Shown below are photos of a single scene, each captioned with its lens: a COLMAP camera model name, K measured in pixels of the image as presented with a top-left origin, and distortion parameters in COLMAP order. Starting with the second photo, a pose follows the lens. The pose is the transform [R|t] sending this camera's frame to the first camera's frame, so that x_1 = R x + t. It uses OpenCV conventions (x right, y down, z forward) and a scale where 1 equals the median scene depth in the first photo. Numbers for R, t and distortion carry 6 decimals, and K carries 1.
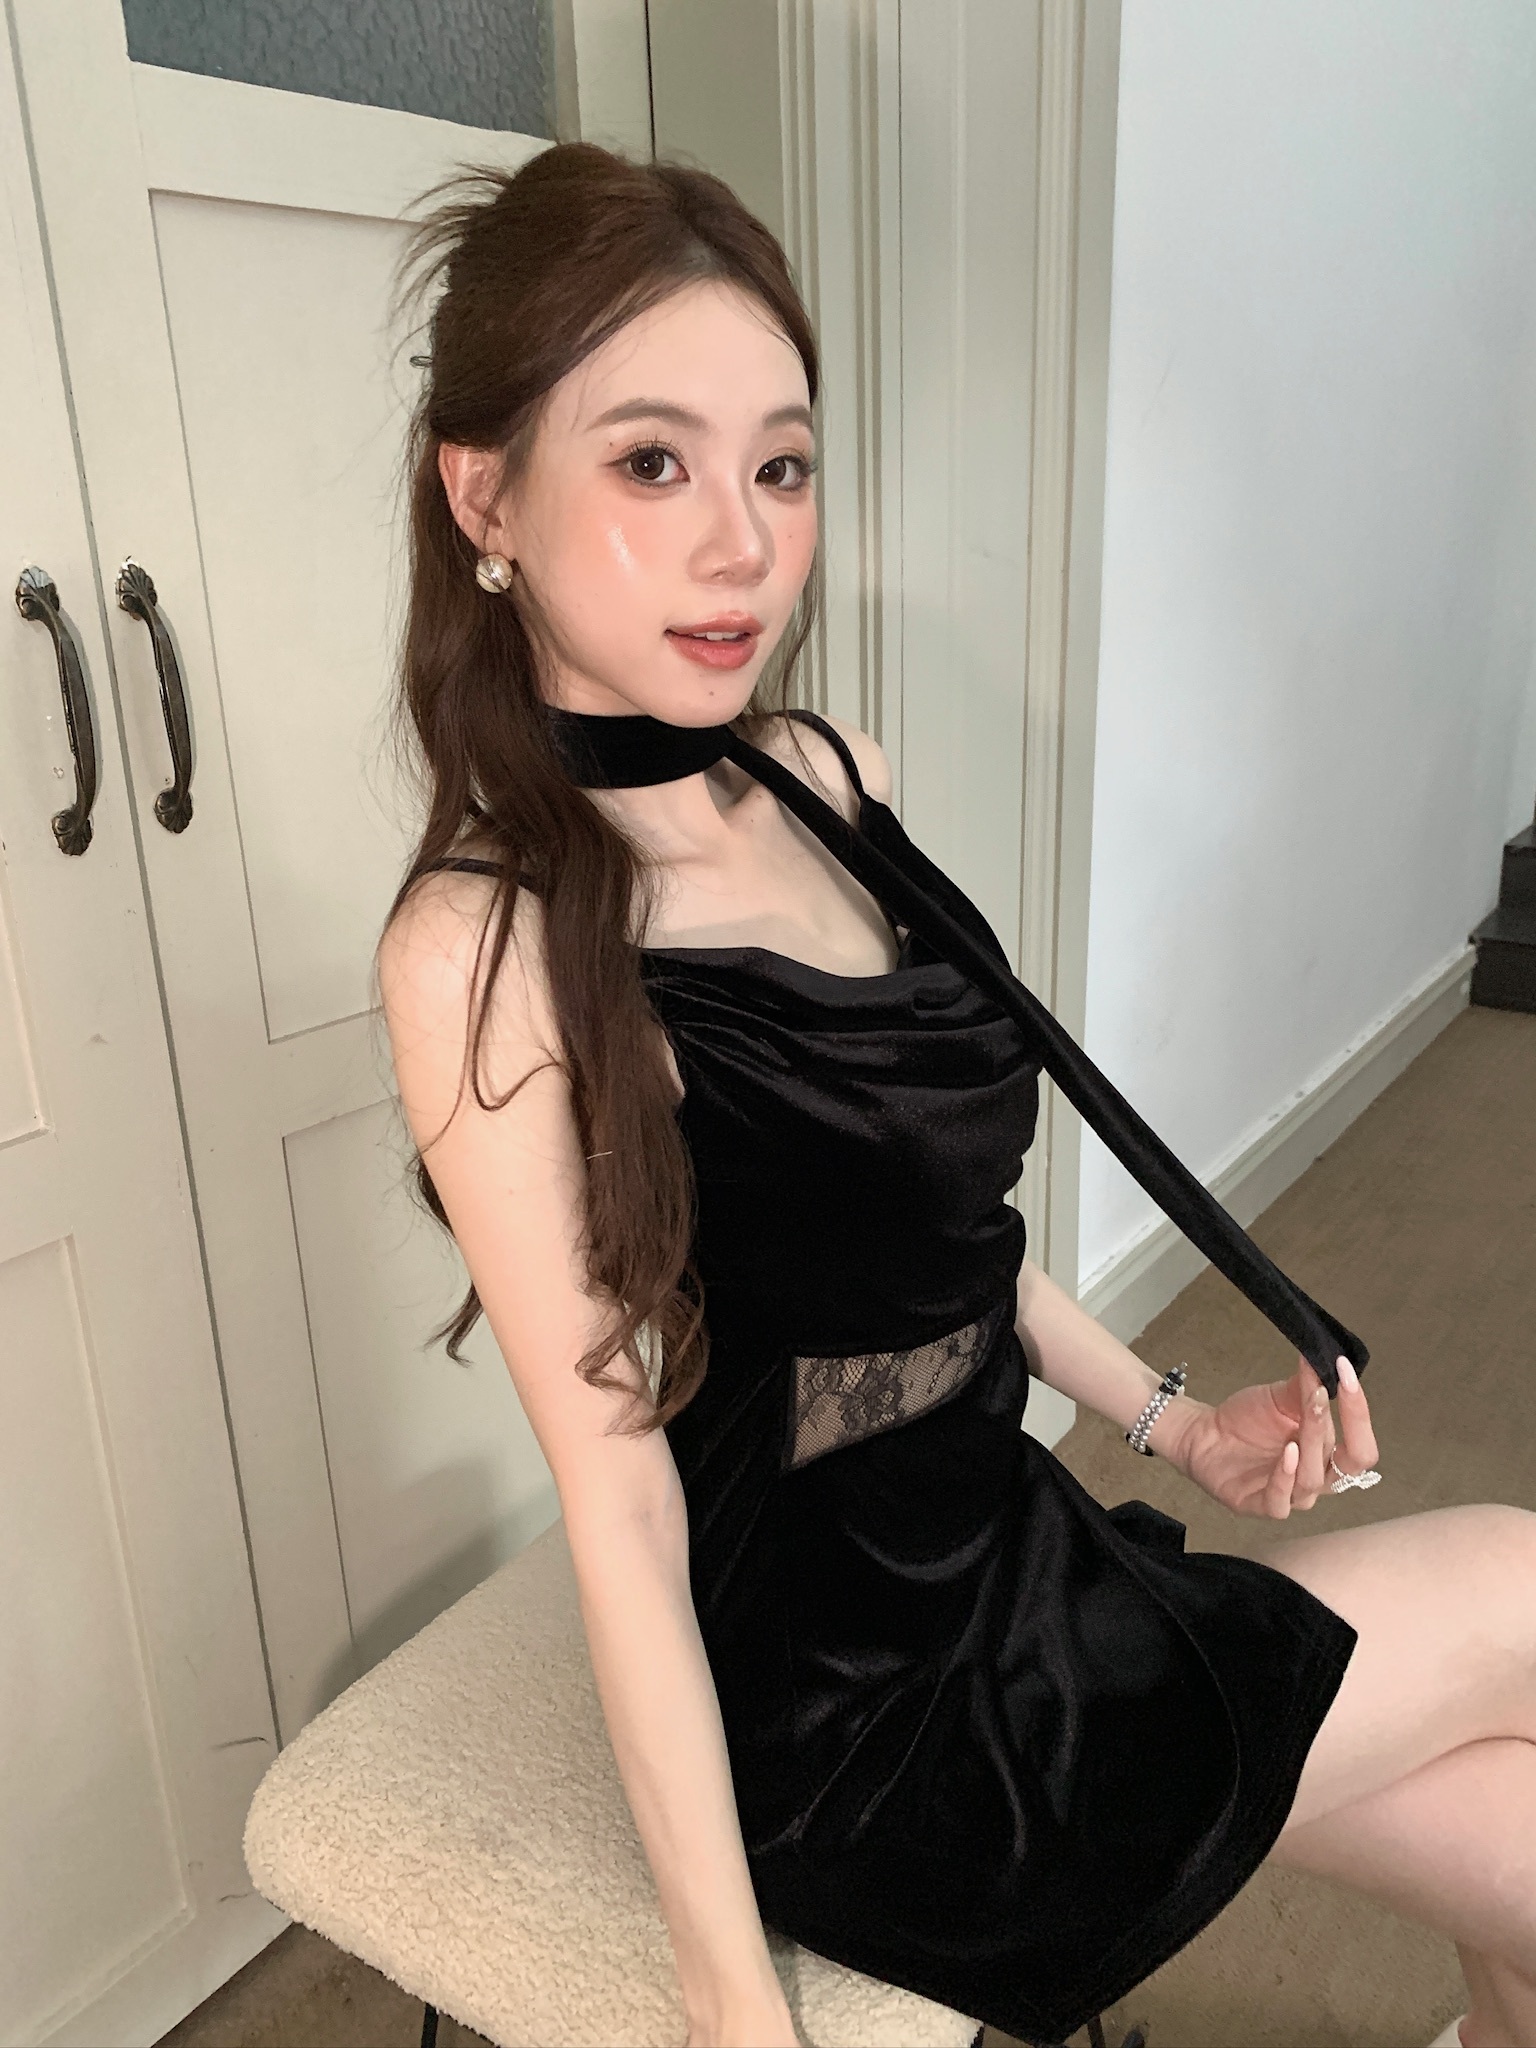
lens RADIAL K [[1525.9, 0, 728.8], [0, 1525.9, 1022.0], [0, 0, 1]] dist [0.005920, -0.002218]
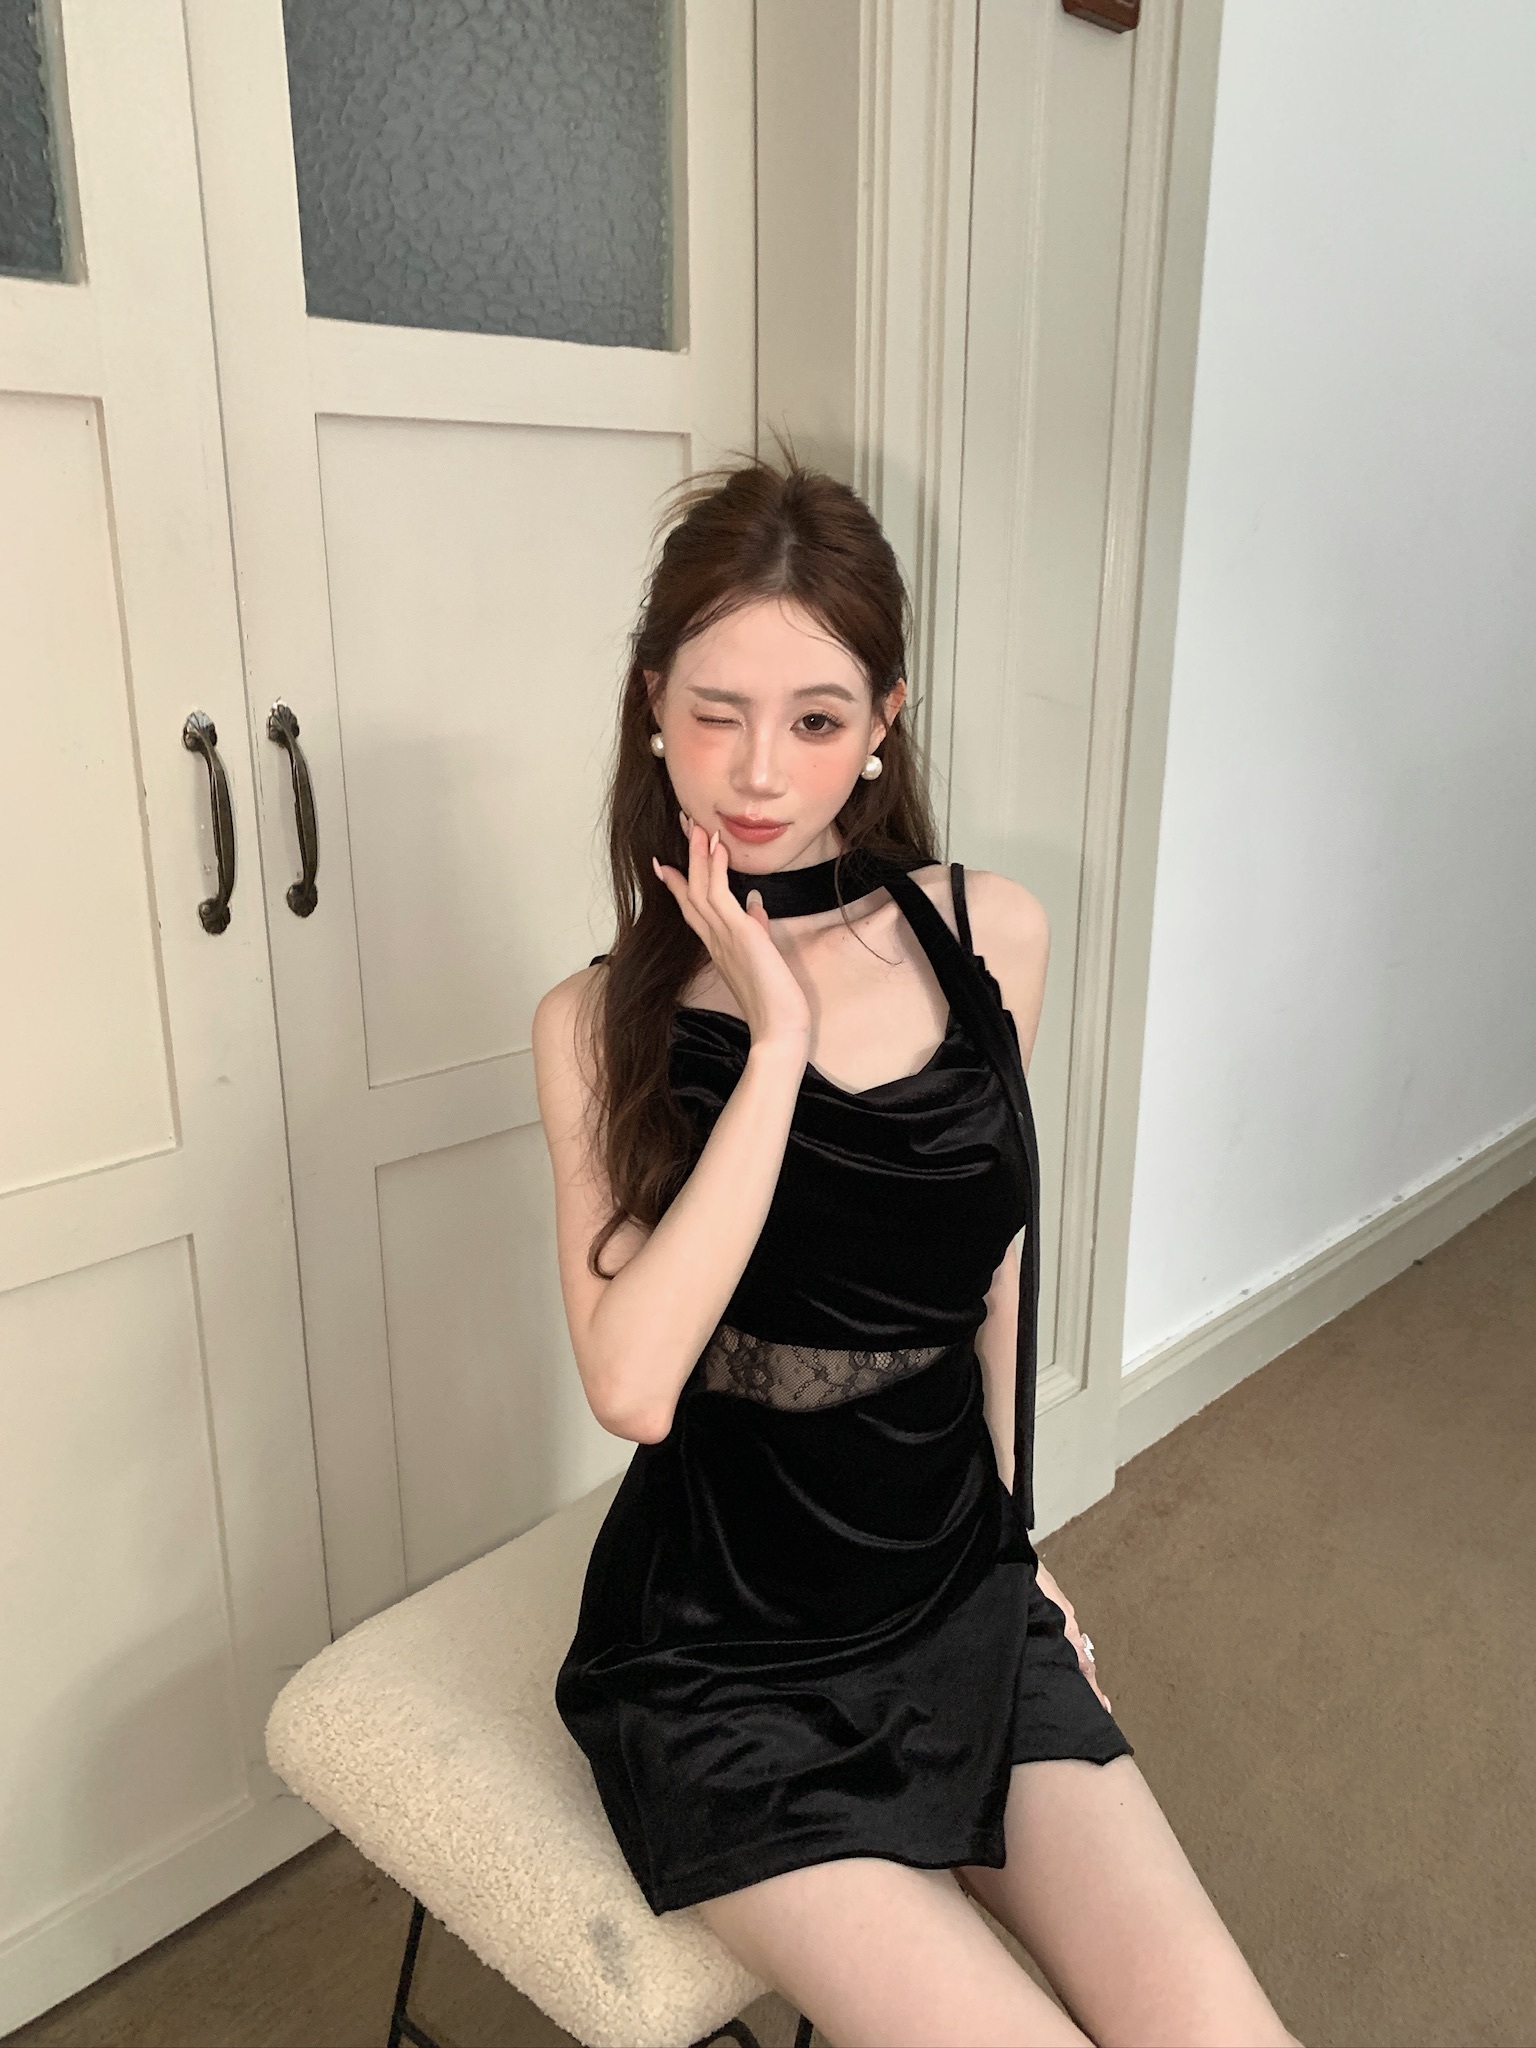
lens RADIAL K [[1538.0, 0, 768.0], [0, 1538.0, 1024.0], [0, 0, 1]] dist [0.004227, 0.001101]
pose [[0.989506, 0.076766, -0.122414, 0.182624], [-0.079128, 0.996758, -0.014539, -0.051883], [0.120901, 0.024073, 0.992373, -0.202377]]
